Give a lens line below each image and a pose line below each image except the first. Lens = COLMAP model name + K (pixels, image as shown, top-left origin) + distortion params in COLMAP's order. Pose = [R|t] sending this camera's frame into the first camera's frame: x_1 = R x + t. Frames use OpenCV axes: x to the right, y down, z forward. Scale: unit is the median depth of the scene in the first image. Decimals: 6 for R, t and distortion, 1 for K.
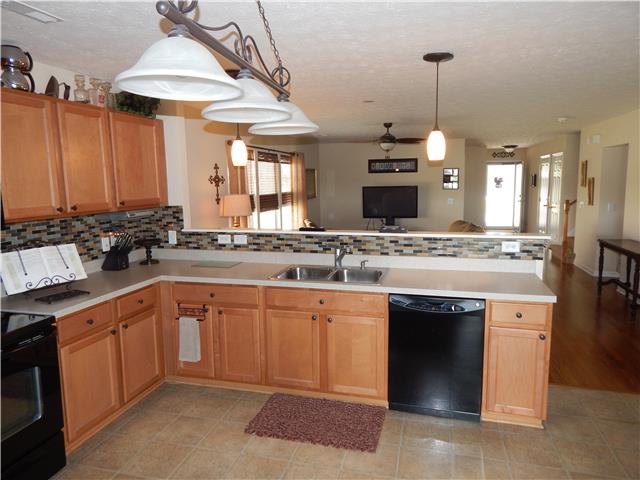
lens RADIAL K [[433.1, 0, 318.0], [0, 433.1, 239.0], [0, 0, 1]] dist [0.007146, -0.017763]
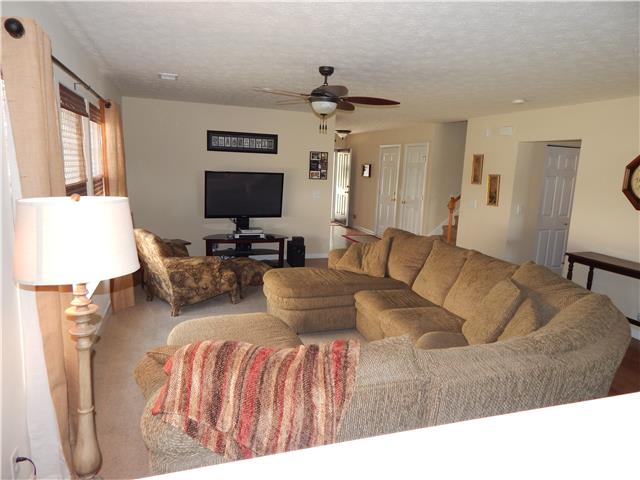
lens RADIAL K [[433.1, 0, 323.1], [0, 433.1, 241.3], [0, 0, 1]] dist [0.007146, -0.017763]
pose [[0.826813, -0.044928, 0.560679, -0.123065], [0.019355, 0.998487, 0.051467, -0.044162], [-0.562143, -0.031702, 0.826432, 0.351441]]
